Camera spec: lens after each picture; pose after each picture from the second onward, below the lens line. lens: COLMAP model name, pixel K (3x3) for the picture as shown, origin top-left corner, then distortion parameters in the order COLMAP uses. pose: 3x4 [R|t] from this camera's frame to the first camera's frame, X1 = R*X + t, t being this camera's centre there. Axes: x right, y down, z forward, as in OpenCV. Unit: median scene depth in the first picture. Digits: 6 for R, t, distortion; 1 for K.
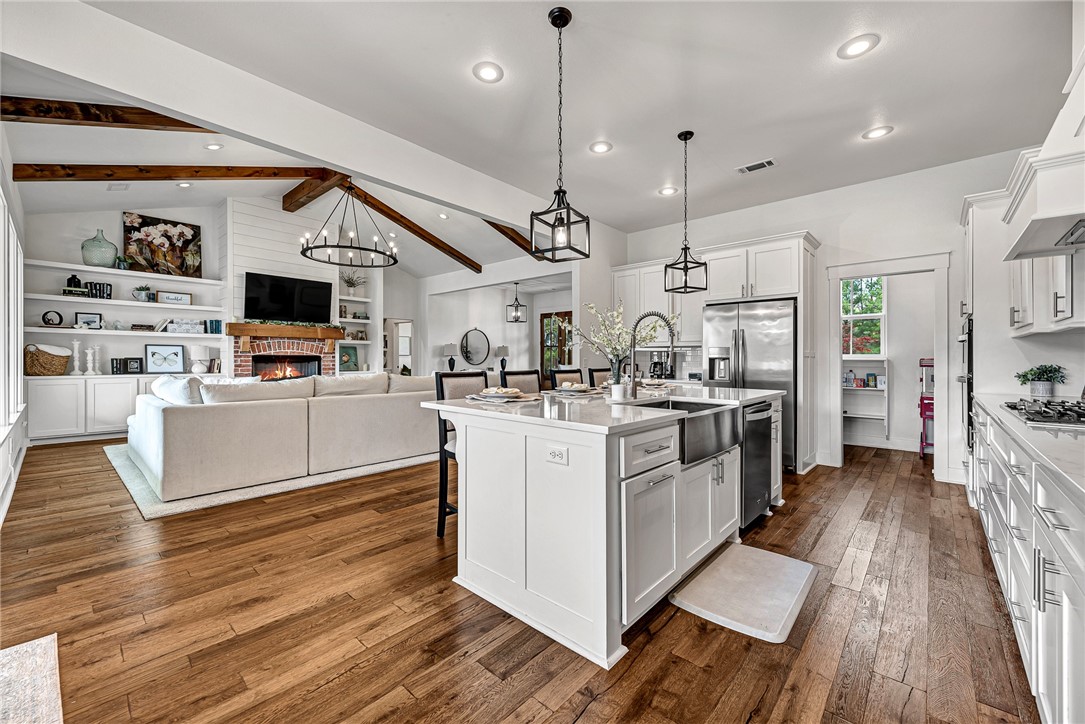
lens RADIAL K [[431.3, 0, 542.5], [0, 431.3, 362.0], [0, 0, 1]] dist [0.001130, 0.000017]
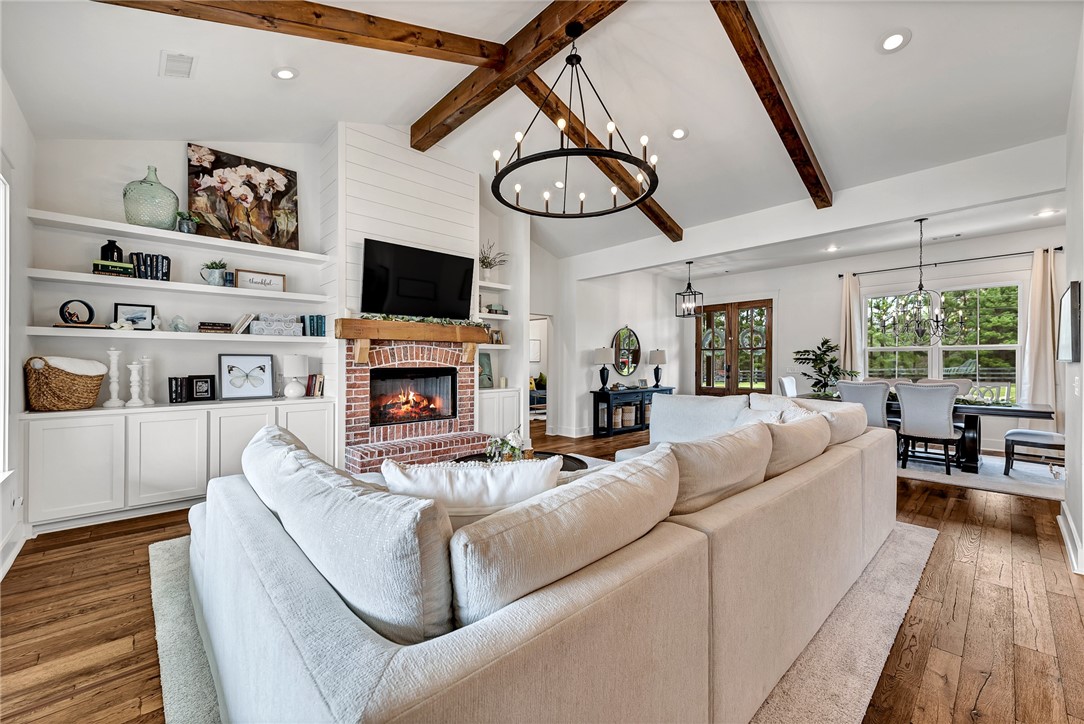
lens RADIAL K [[433.4, 0, 538.1], [0, 433.4, 359.1], [0, 0, 1]] dist [0.000100, 0.000057]
pose [[0.994991, -0.007319, -0.099697, -0.386918], [0.005994, 0.999890, -0.013583, -0.021666], [0.099786, 0.012917, 0.994925, 0.409971]]
